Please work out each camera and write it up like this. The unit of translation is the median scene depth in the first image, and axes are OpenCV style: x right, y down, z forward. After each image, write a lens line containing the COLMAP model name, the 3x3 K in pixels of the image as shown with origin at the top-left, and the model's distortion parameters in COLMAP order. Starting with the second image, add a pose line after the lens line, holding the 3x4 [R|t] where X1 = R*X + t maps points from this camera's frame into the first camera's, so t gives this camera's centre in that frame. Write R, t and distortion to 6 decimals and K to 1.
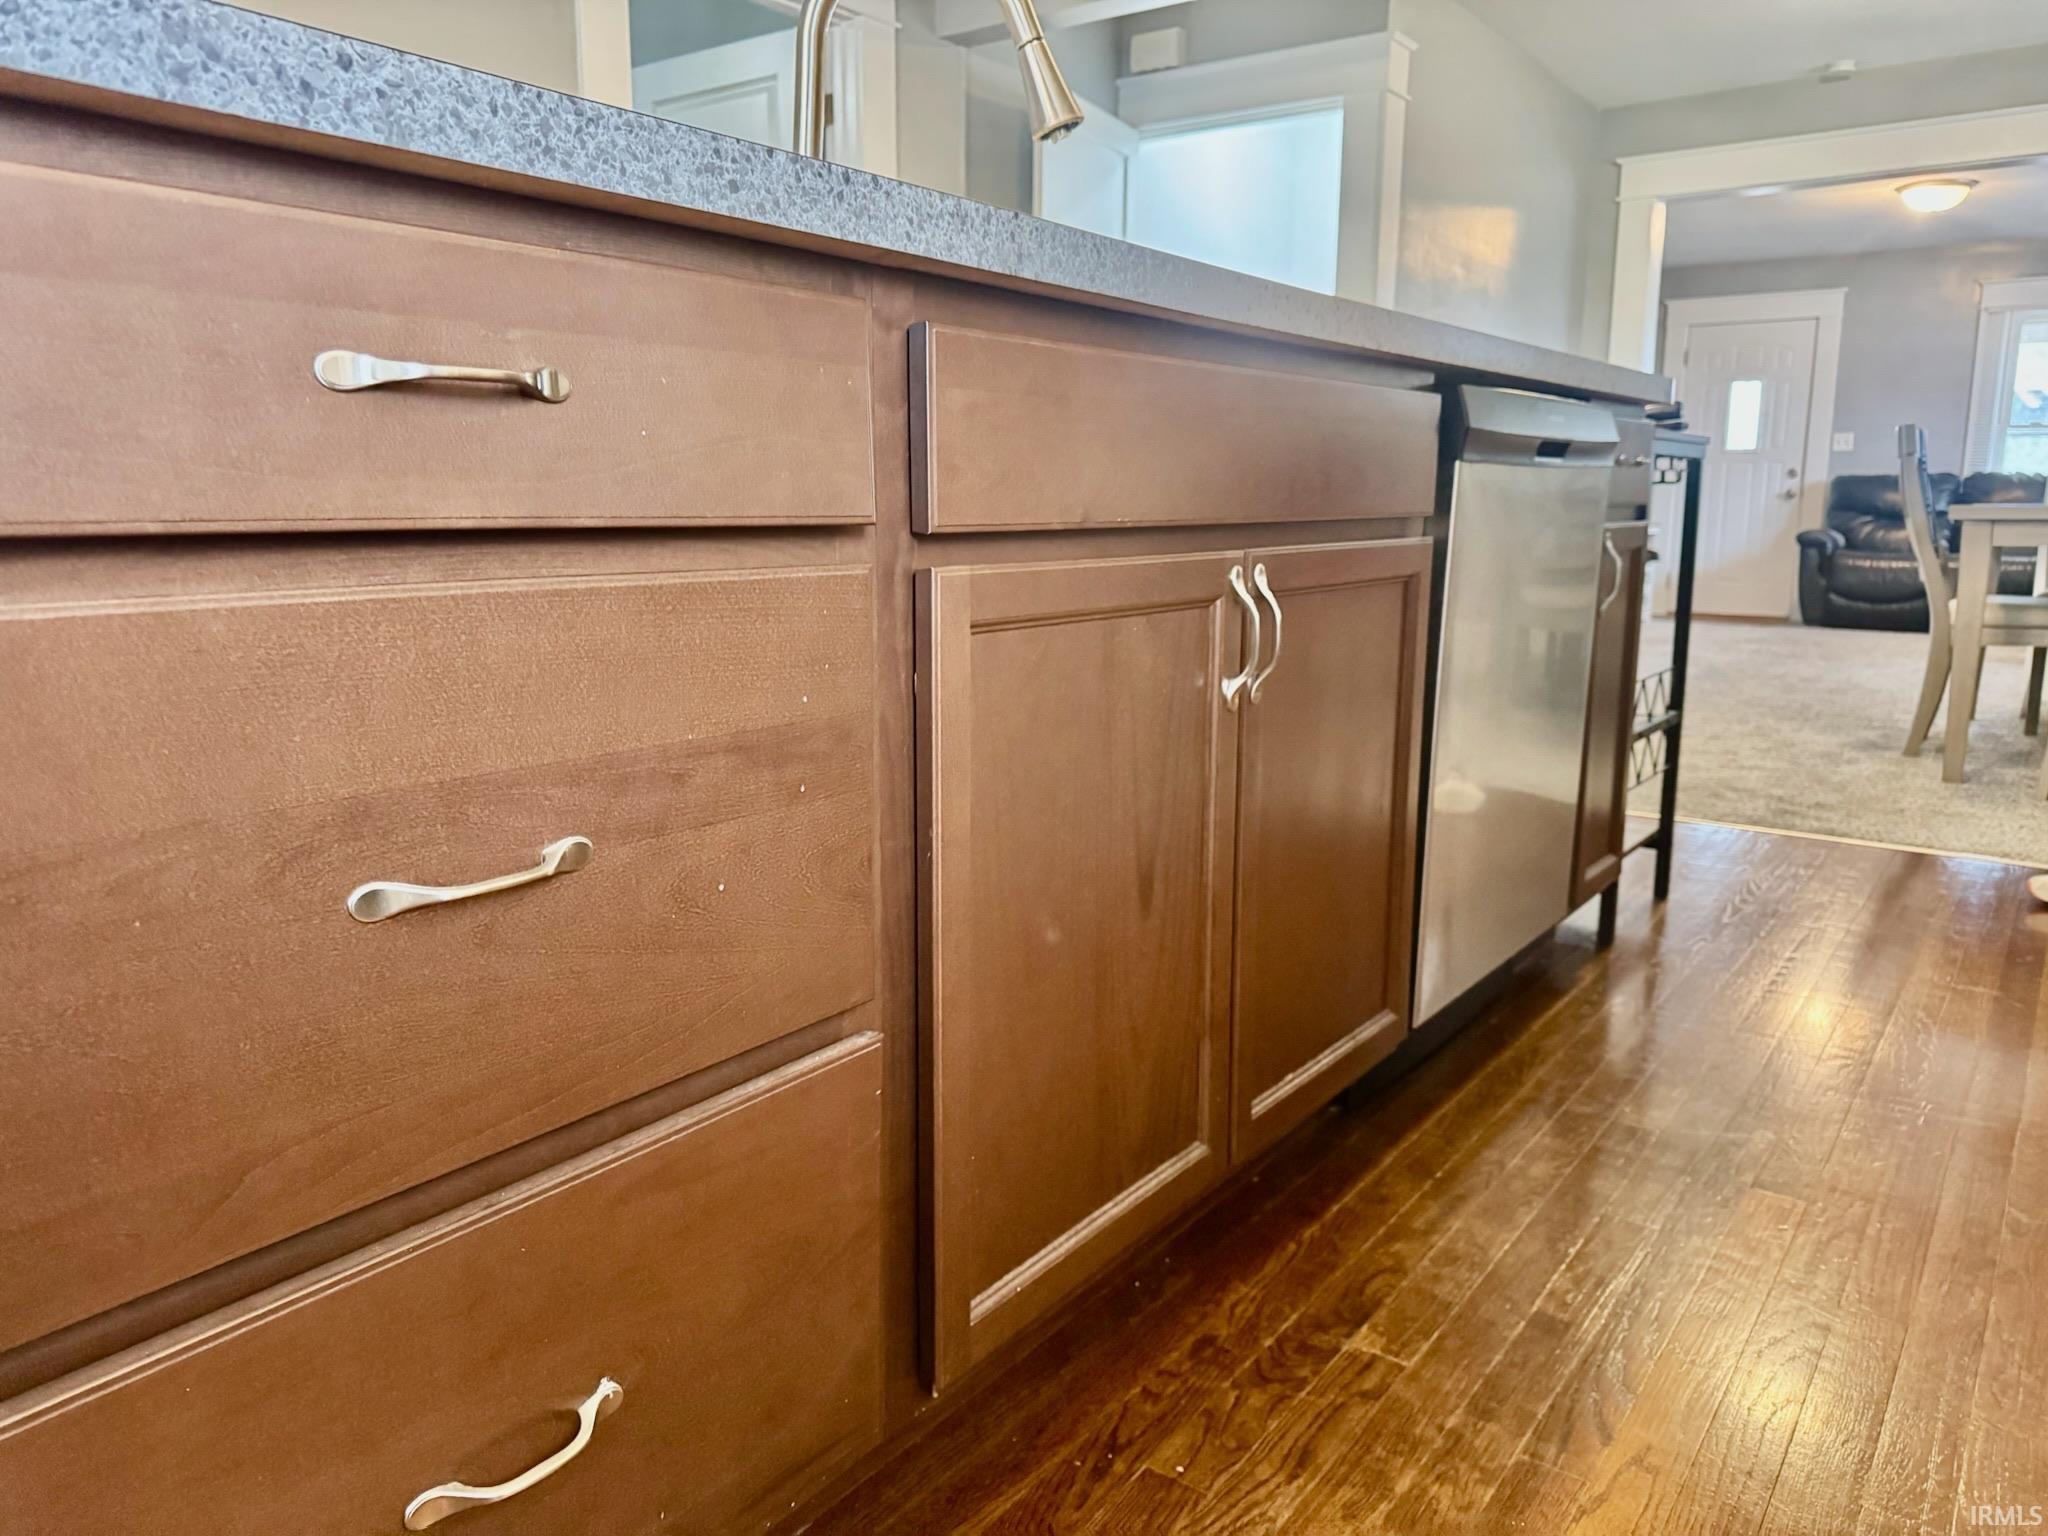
lens RADIAL K [[1449.7, 0, 1039.5], [0, 1449.7, 756.0], [0, 0, 1]] dist [0.067716, -0.068320]
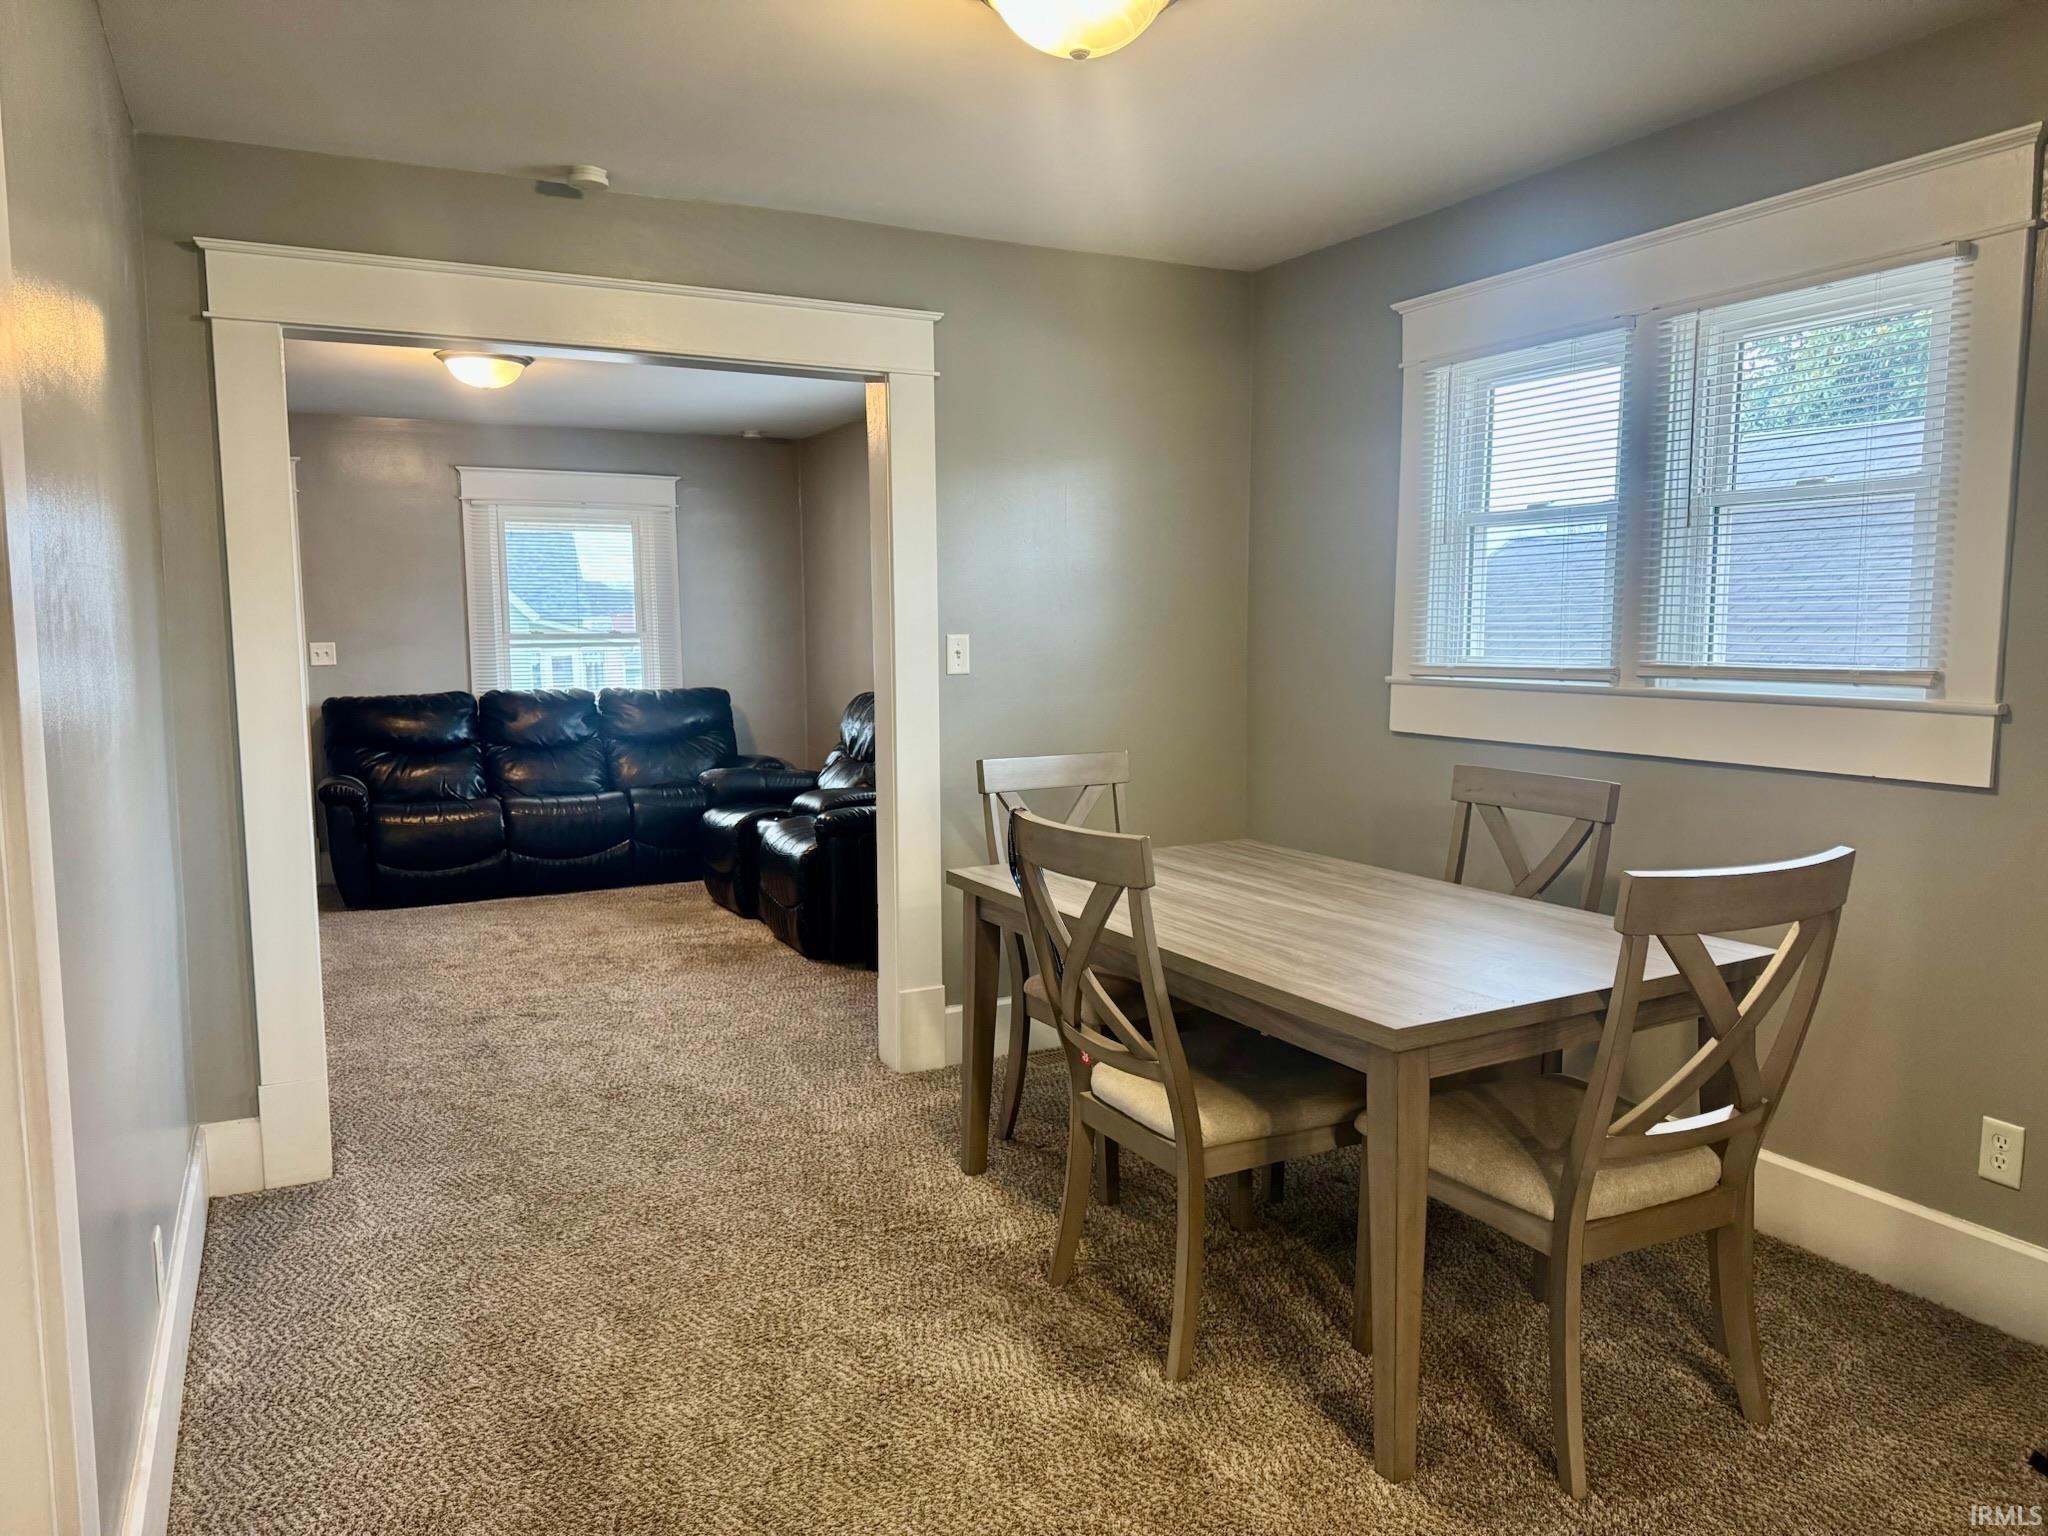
lens RADIAL K [[1449.7, 0, 1036.6], [0, 1449.7, 761.9], [0, 0, 1]] dist [0.067716, -0.068320]
pose [[0.451409, -0.100139, 0.886680, 0.064299], [0.163010, 0.986216, 0.028391, -0.249568], [-0.877301, 0.131722, 0.461510, 0.688552]]
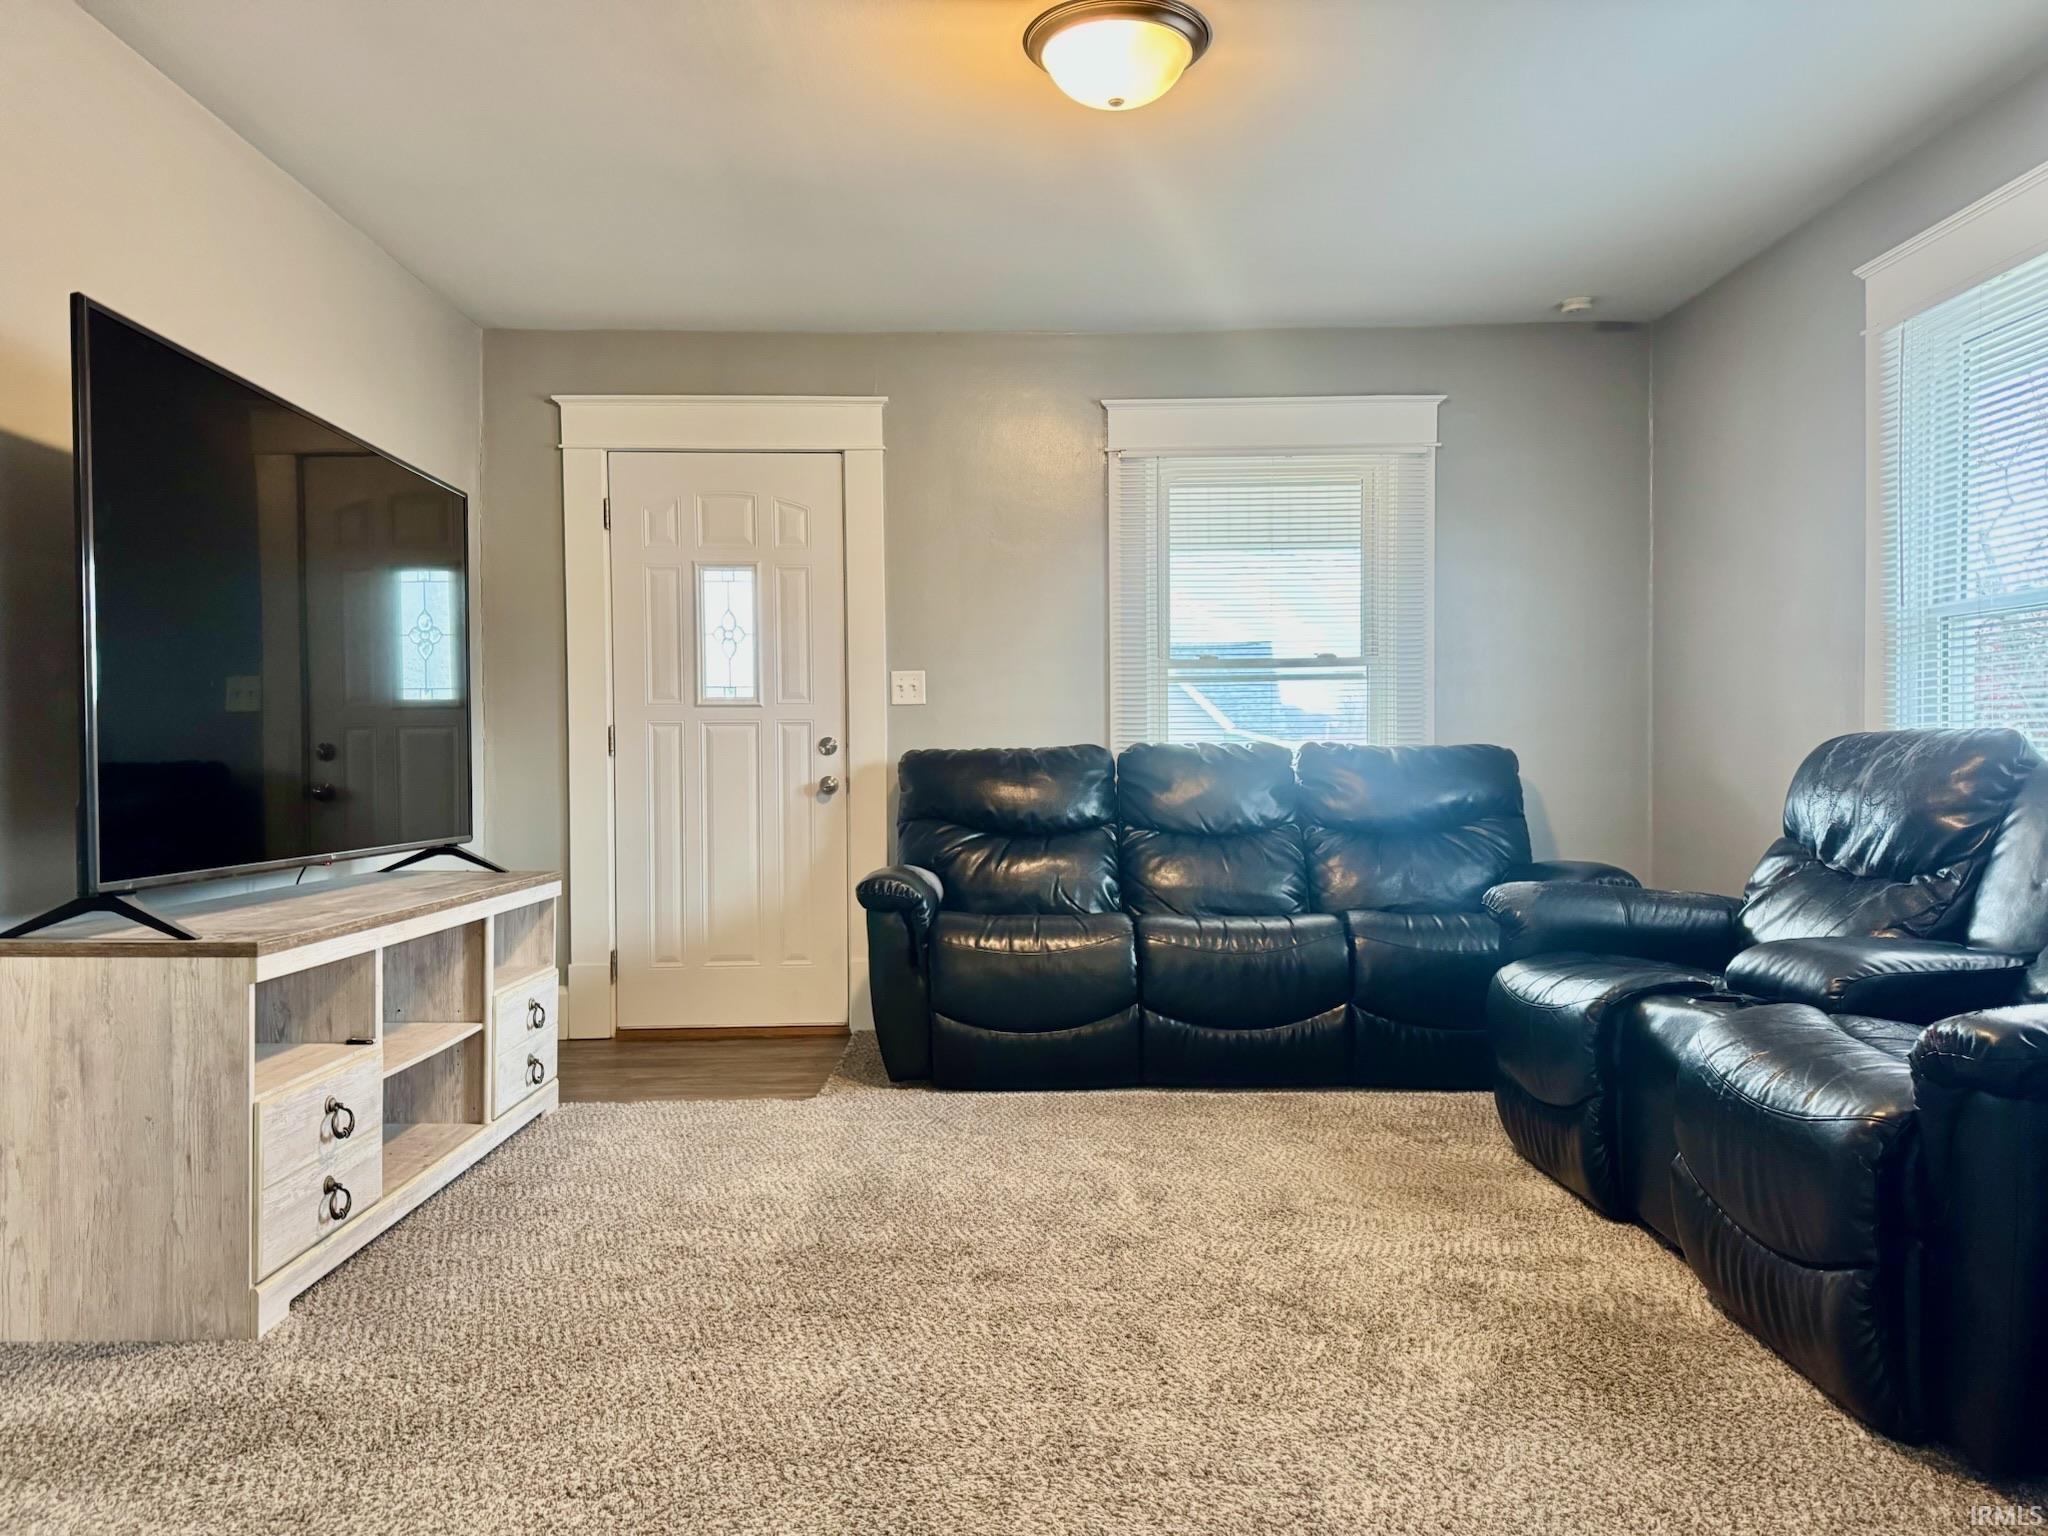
lens RADIAL K [[1449.7, 0, 1034.6], [0, 1449.7, 776.2], [0, 0, 1]] dist [0.067716, -0.068320]
pose [[0.803133, -0.027004, 0.595187, 0.577536], [0.113586, 0.987590, -0.108463, -0.254630], [-0.584872, 0.154715, 0.796234, 1.195170]]
